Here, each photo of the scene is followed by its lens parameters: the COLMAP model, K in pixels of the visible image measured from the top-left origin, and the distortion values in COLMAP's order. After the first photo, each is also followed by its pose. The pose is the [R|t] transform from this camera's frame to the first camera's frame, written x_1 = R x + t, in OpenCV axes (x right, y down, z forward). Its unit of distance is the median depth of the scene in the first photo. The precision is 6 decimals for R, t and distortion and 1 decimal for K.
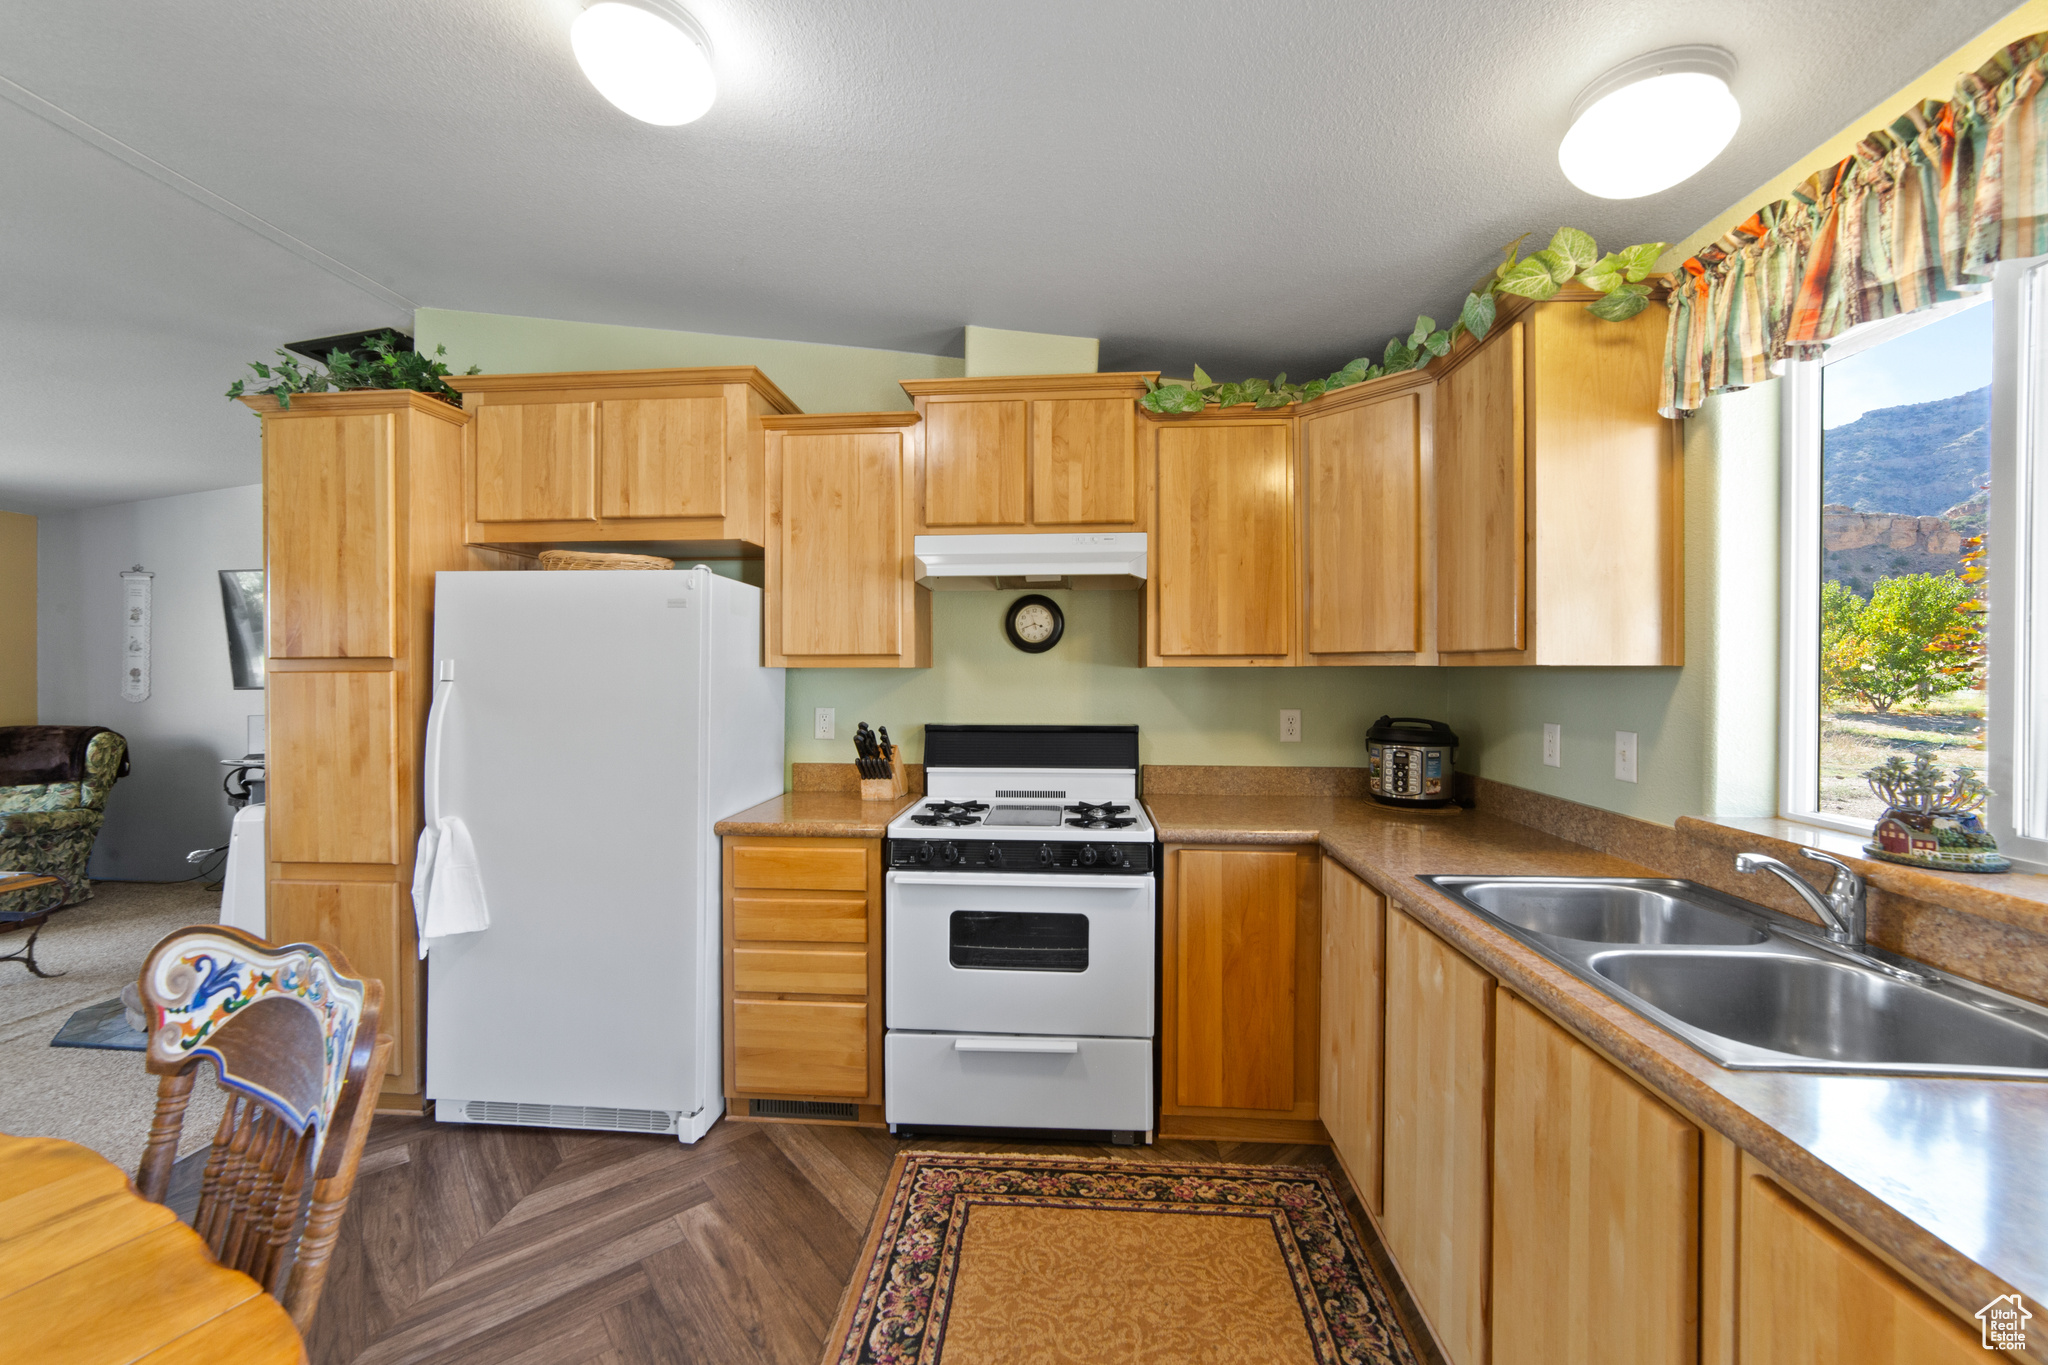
lens RADIAL K [[801.8, 0, 1026.9], [0, 801.8, 667.4], [0, 0, 1]] dist [-0.016694, 0.005765]
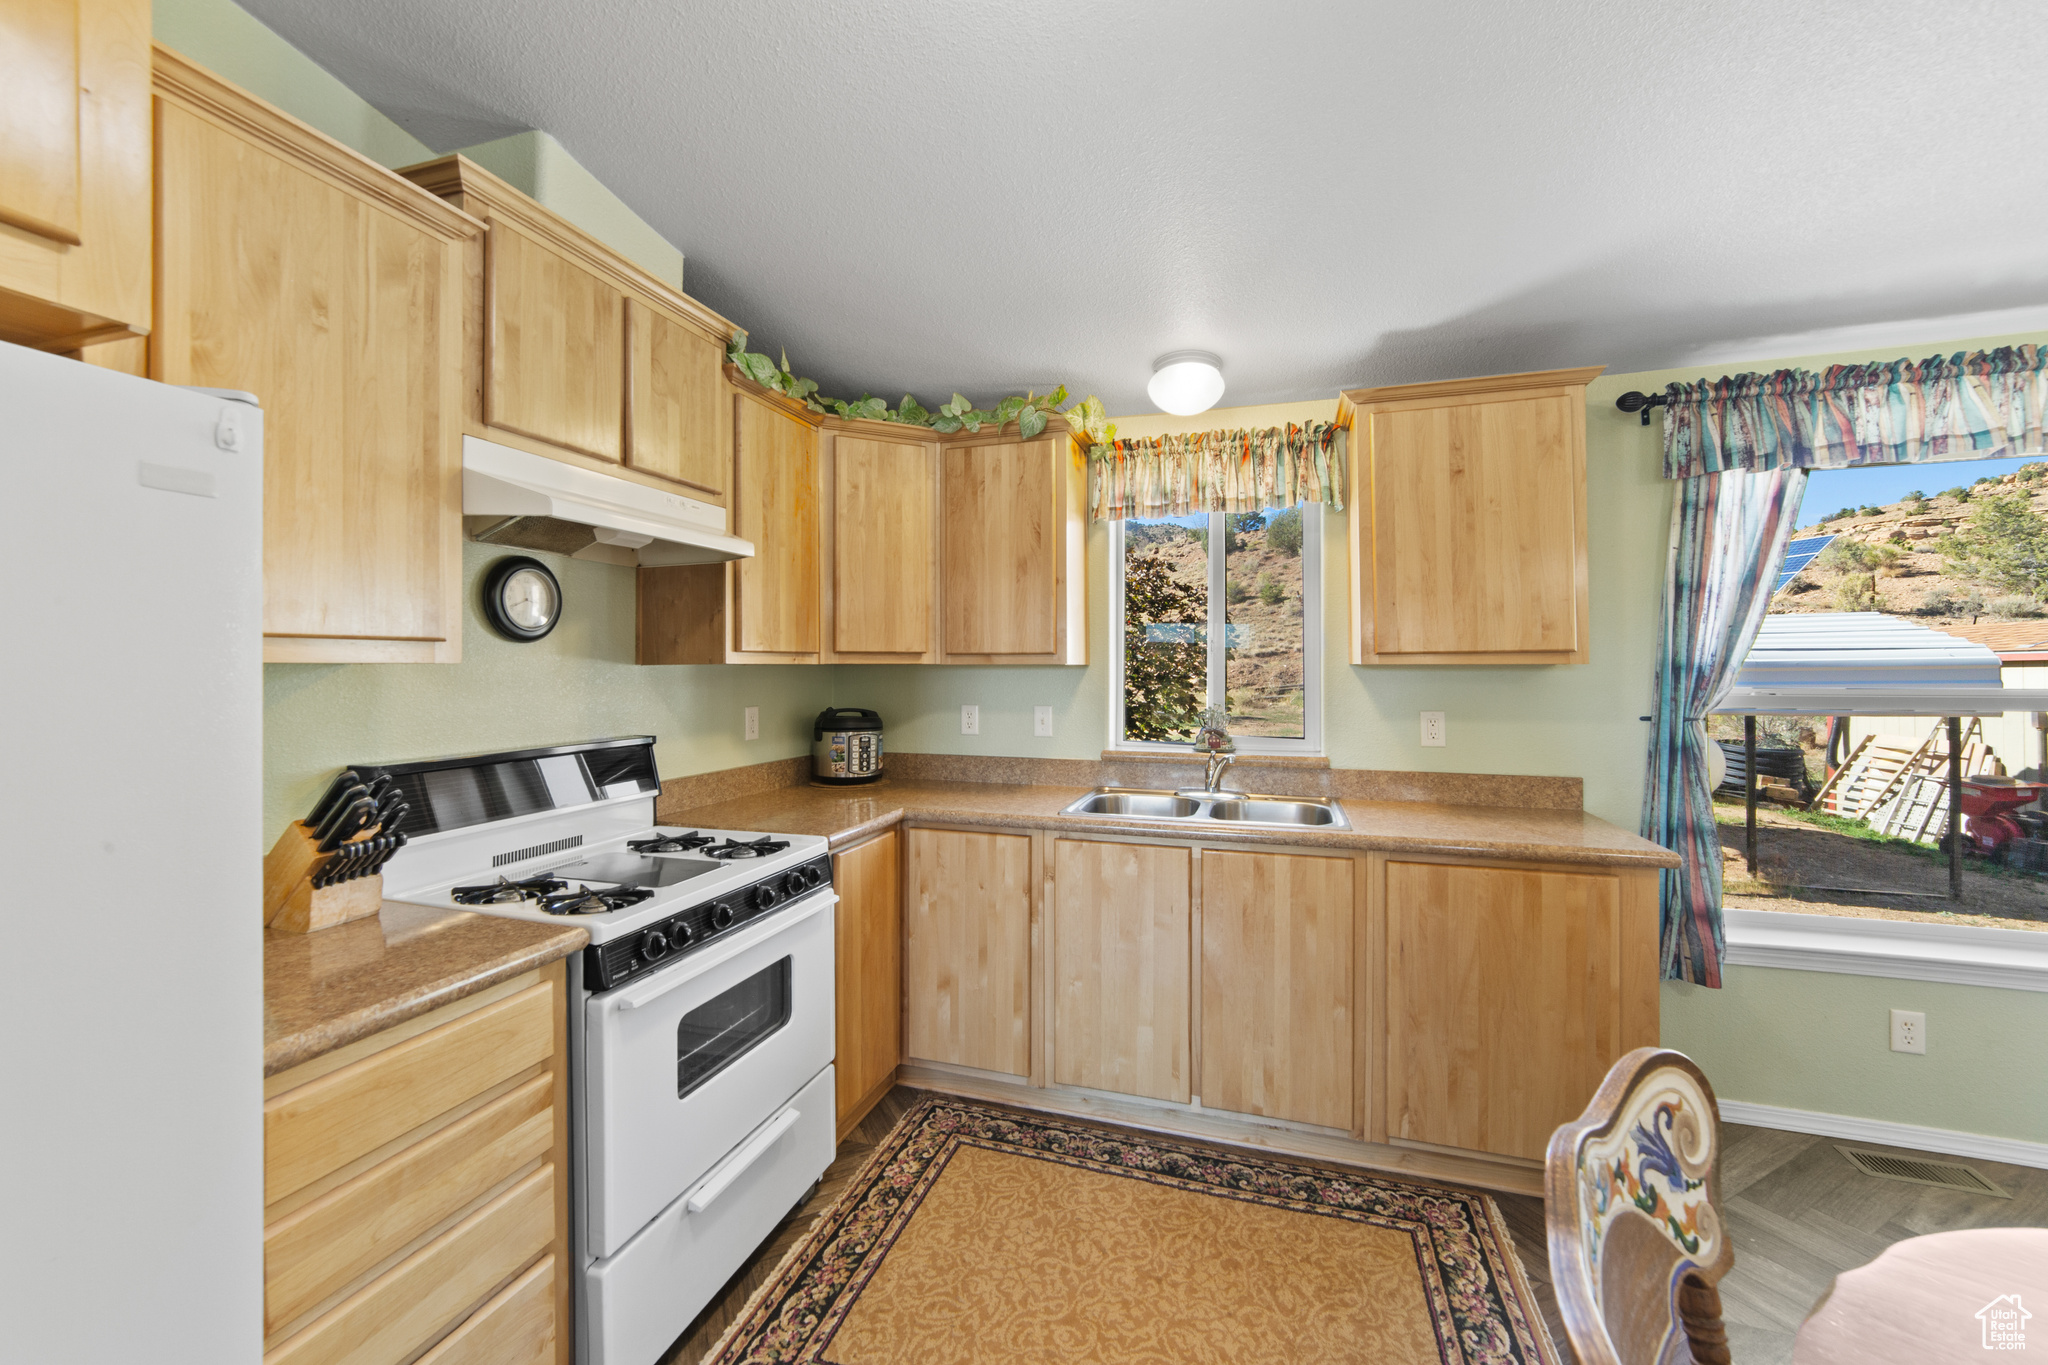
lens RADIAL K [[801.8, 0, 1015.6], [0, 801.8, 654.0], [0, 0, 1]] dist [-0.016694, 0.005765]
pose [[0.239543, 0.015089, 0.970768, -0.680958], [-0.003223, 0.999886, -0.014747, 0.000542], [-0.970880, 0.000404, 0.239565, 0.546580]]
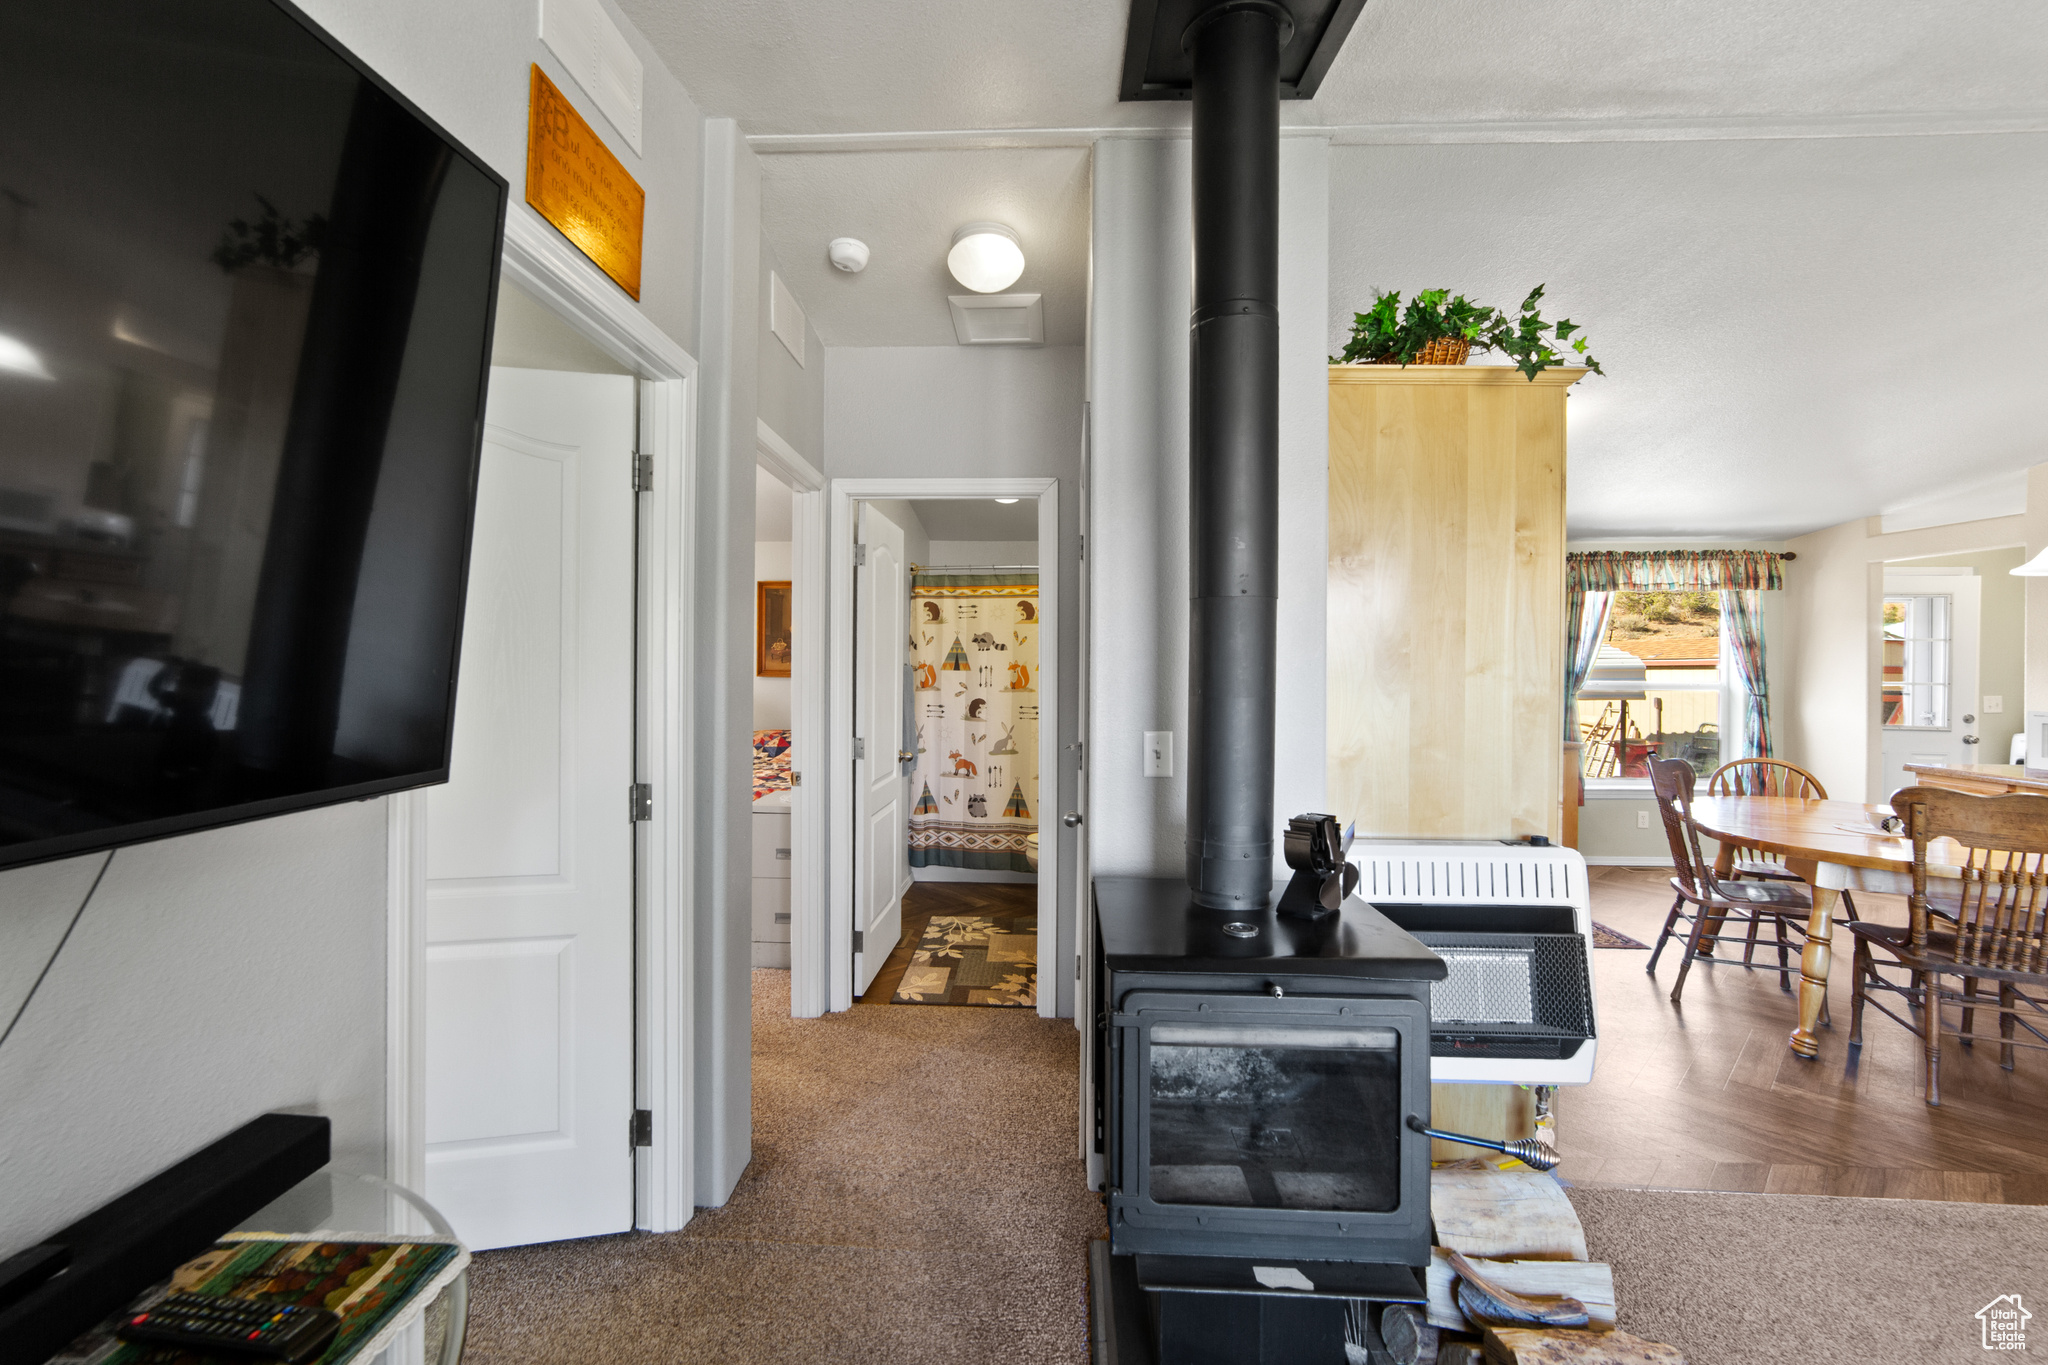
lens RADIAL K [[801.8, 0, 1036.6], [0, 801.8, 657.3], [0, 0, 1]] dist [-0.016694, 0.005765]
pose [[-0.019757, 0.007345, 0.999778, -1.892267], [-0.010233, 0.999919, -0.007548, -0.010748], [-0.999752, -0.010380, -0.019681, 1.648039]]
